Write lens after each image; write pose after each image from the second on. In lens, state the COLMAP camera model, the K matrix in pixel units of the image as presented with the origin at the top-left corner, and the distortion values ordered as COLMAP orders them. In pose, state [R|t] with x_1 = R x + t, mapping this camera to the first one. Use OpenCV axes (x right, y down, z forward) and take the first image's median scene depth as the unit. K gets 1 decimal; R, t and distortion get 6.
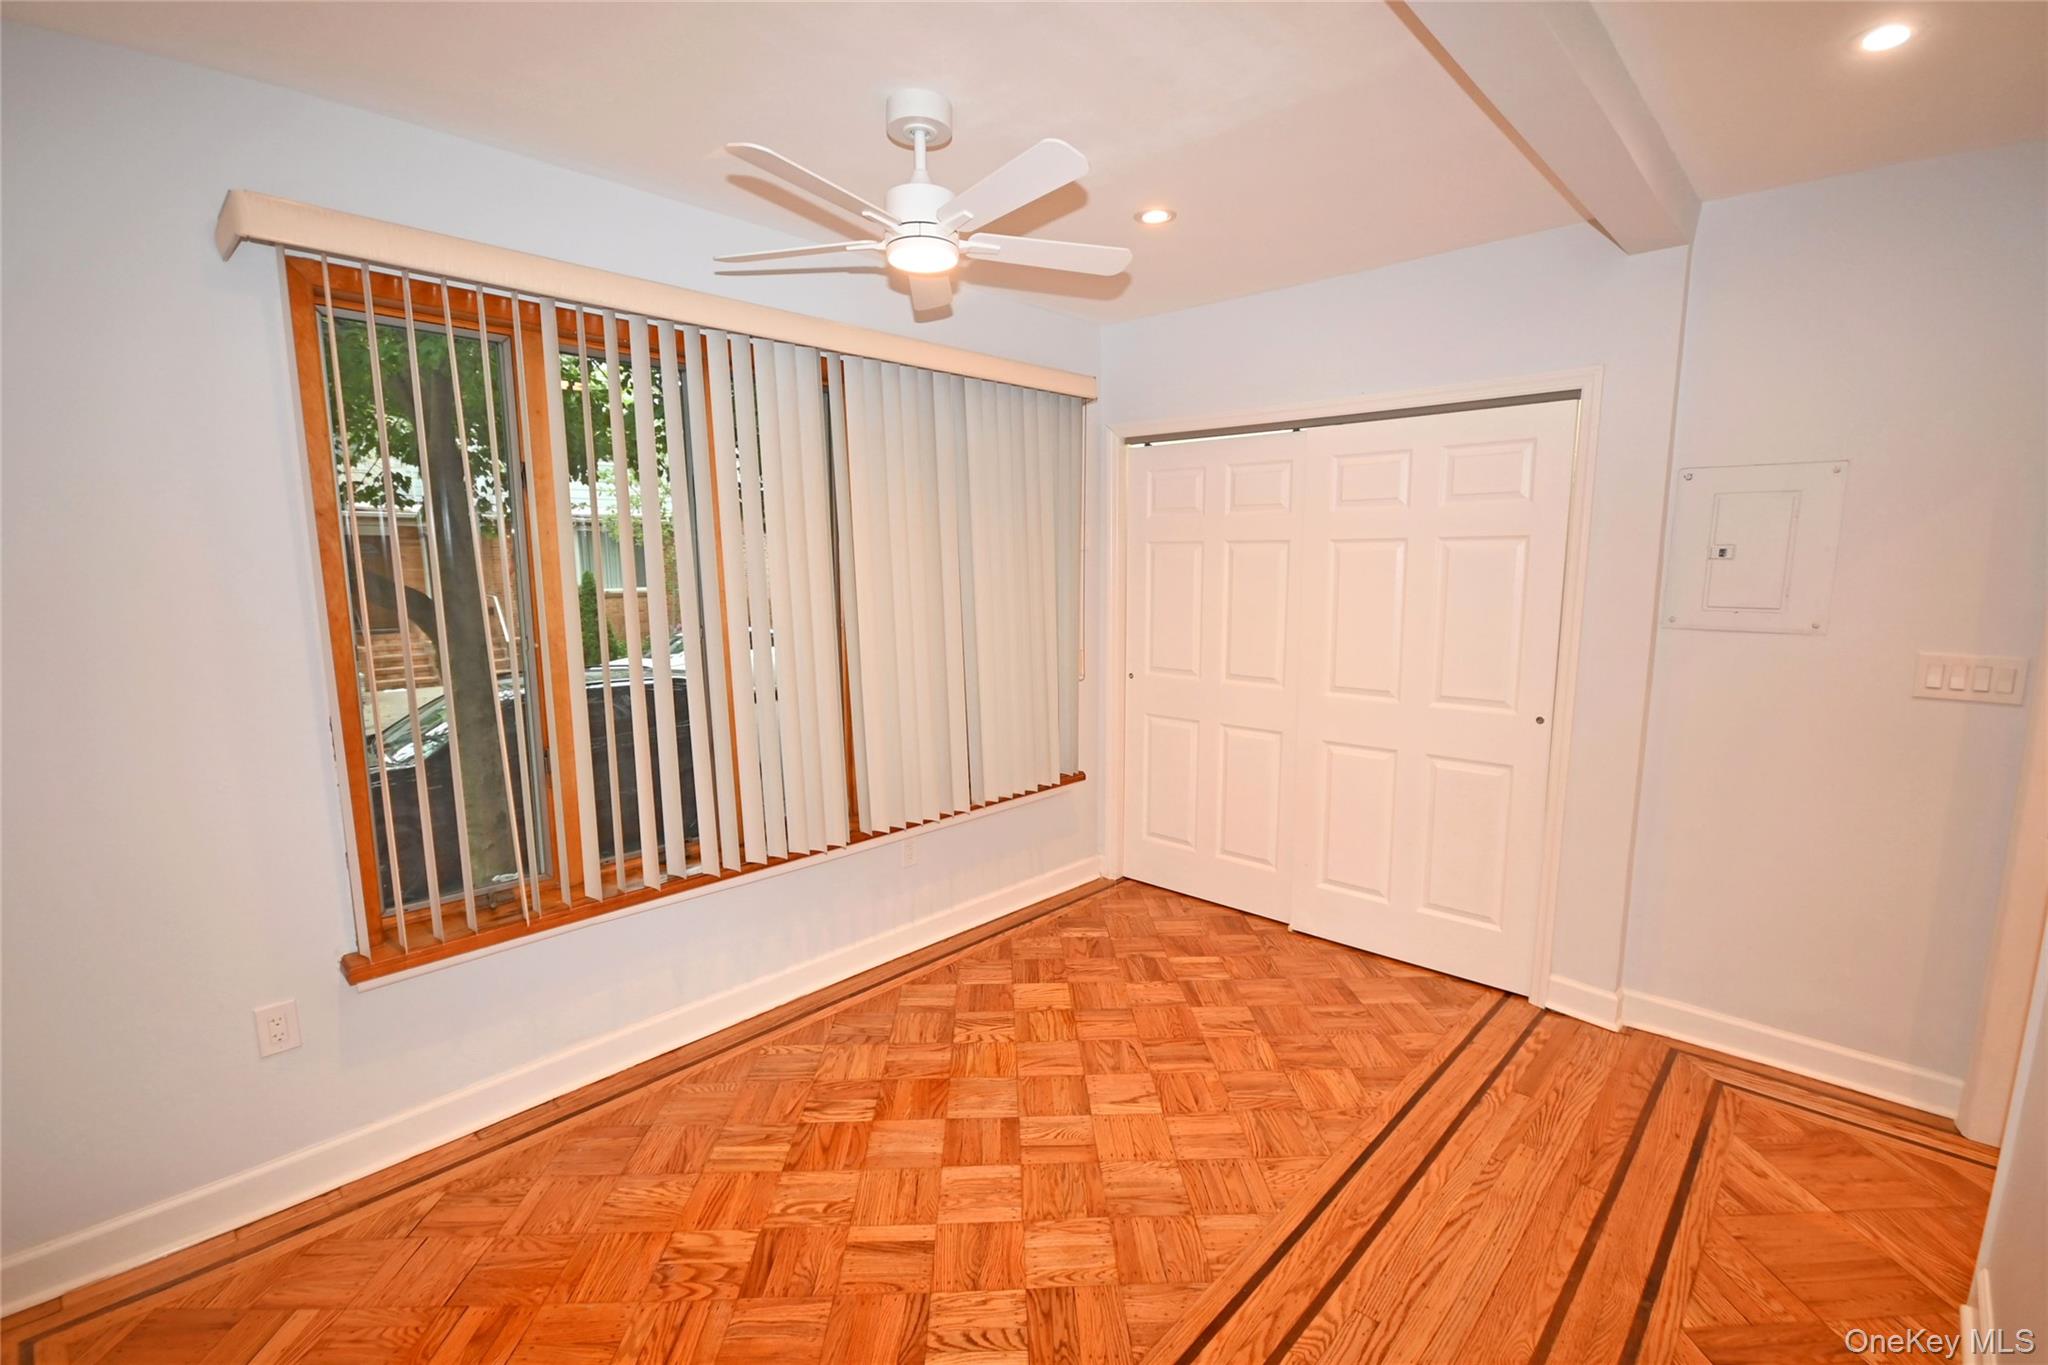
lens RADIAL K [[909.3, 0, 1032.0], [0, 909.3, 694.5], [0, 0, 1]] dist [-0.008343, -0.000393]
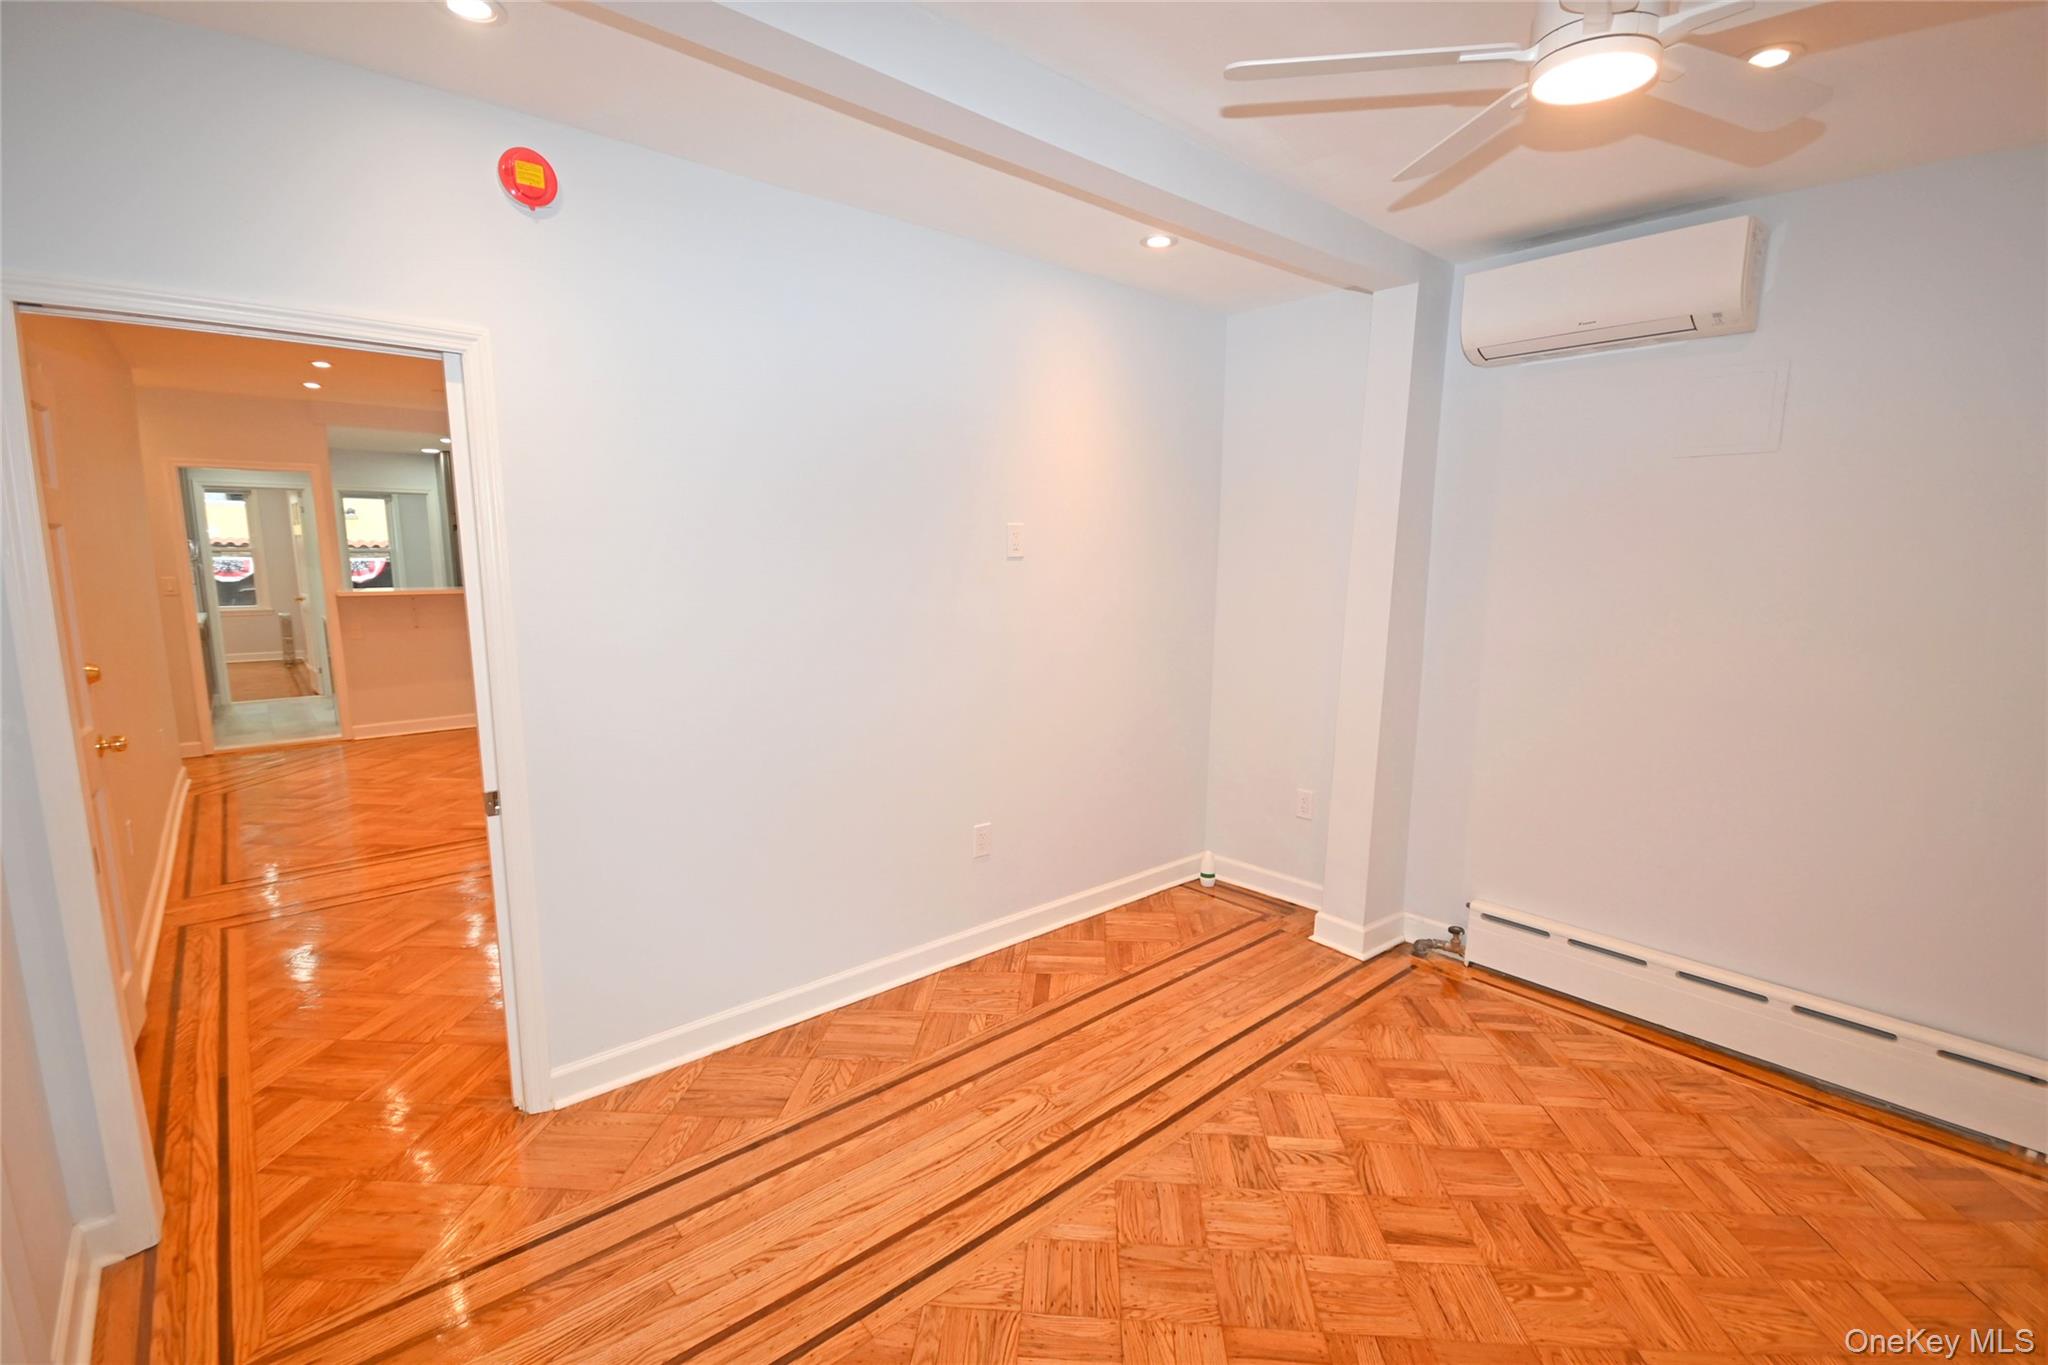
lens RADIAL K [[891.5, 0, 1024.1], [0, 891.5, 701.2], [0, 0, 1]] dist [0.000947, -0.008205]
pose [[-0.993754, -0.025744, 0.108579, 0.142070], [0.009300, 0.950530, 0.310493, -0.193583], [-0.111201, 0.309563, -0.944354, 1.290677]]
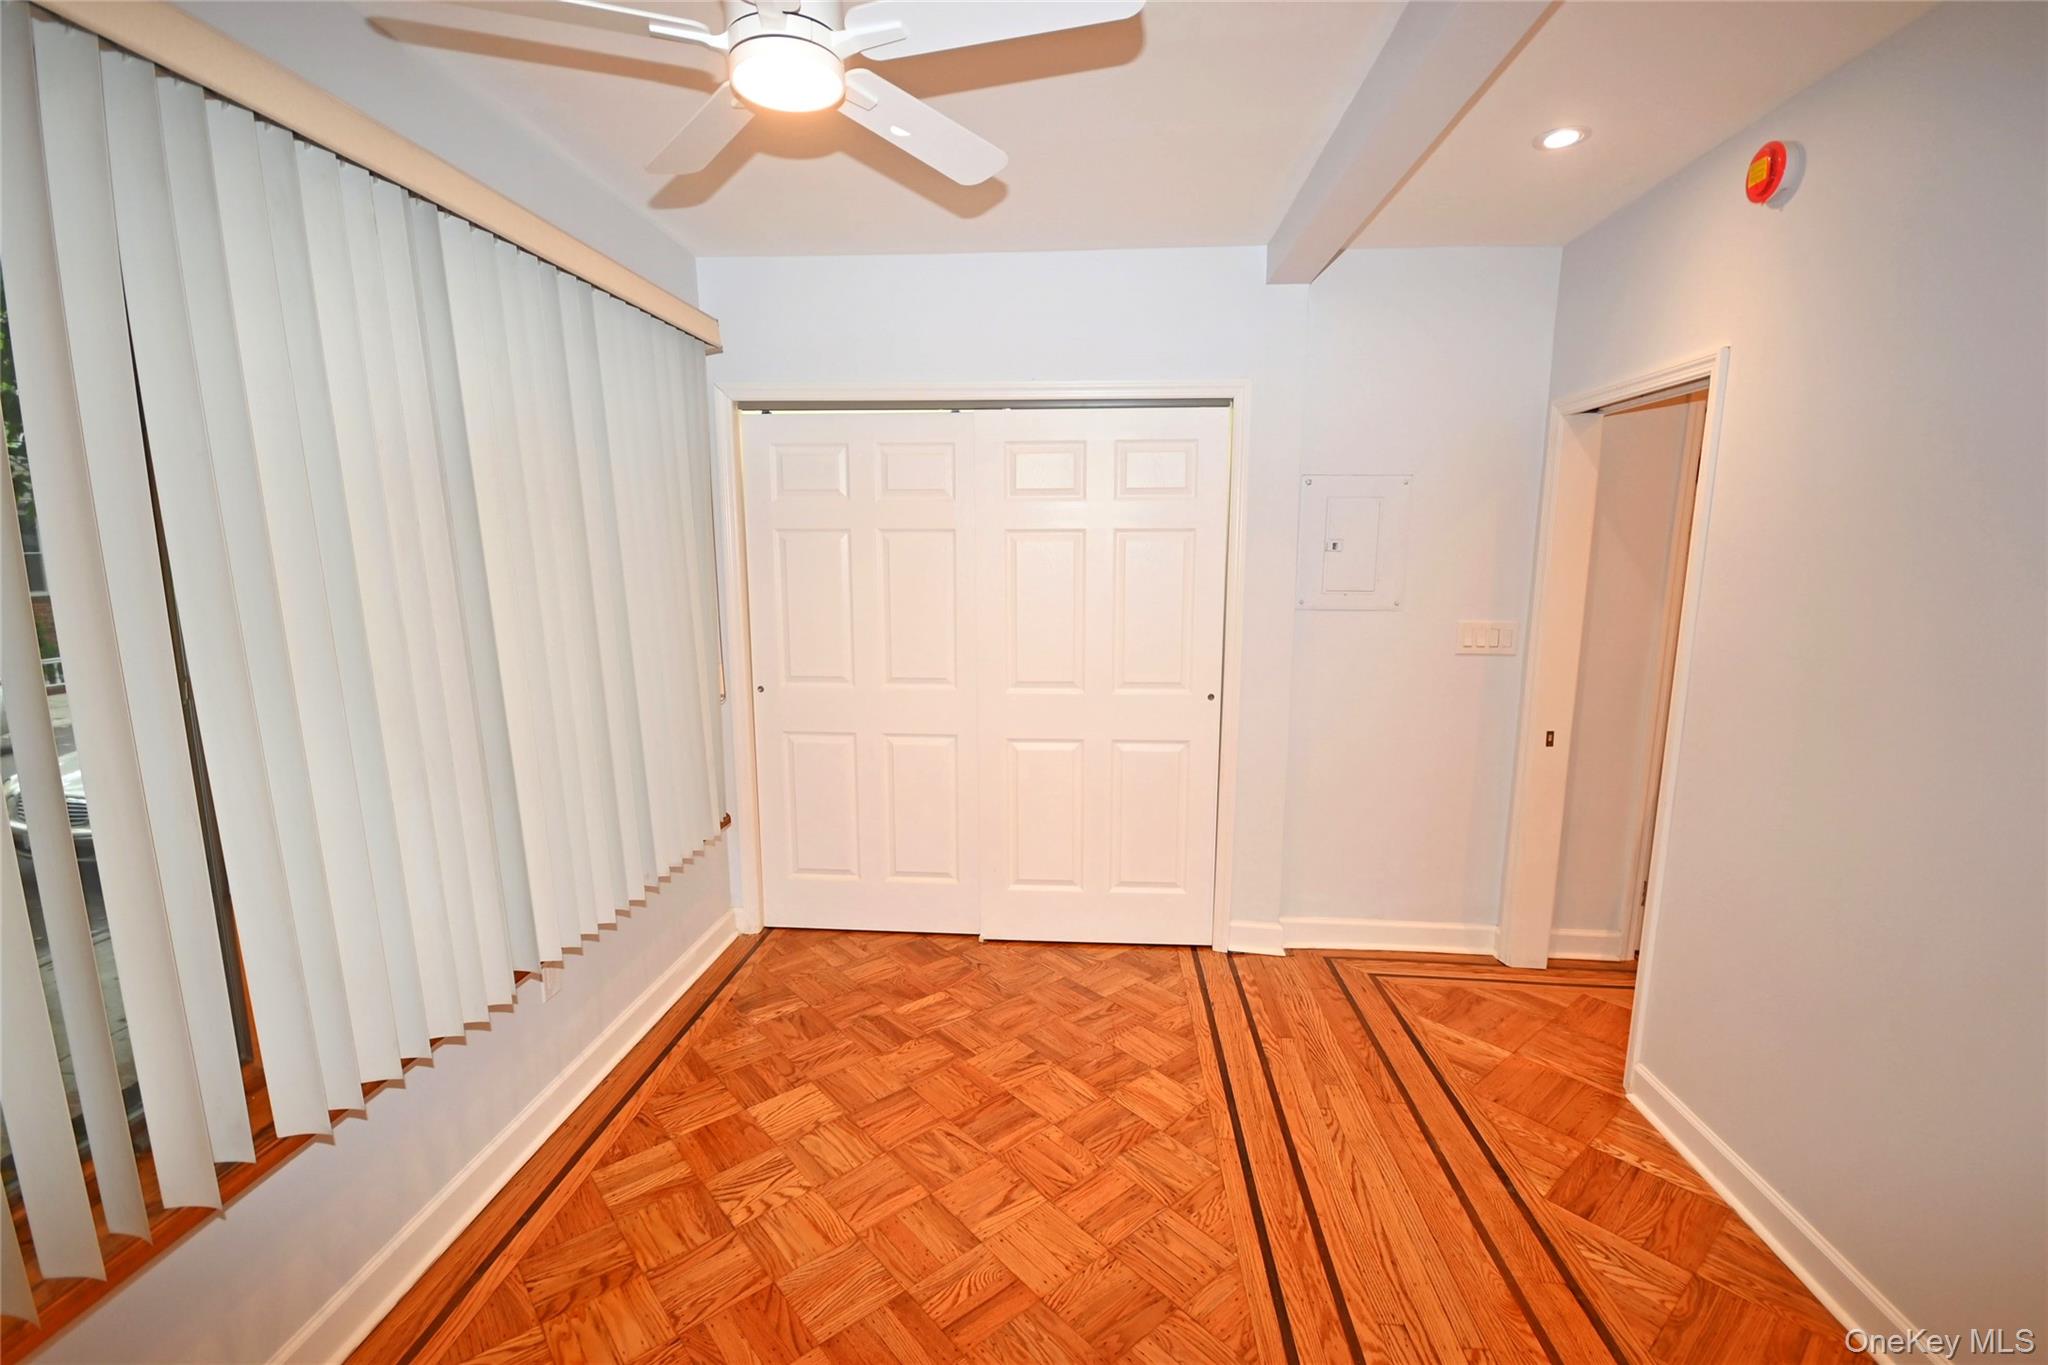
lens RADIAL K [[894.5, 0, 1023.9], [0, 894.5, 690.0], [0, 0, 1]] dist [-0.001204, 0.000223]
pose [[0.784161, -0.095027, 0.613239, -0.307408], [0.088025, 0.995247, 0.041664, -0.048920], [-0.614283, 0.021309, 0.788798, 0.301409]]
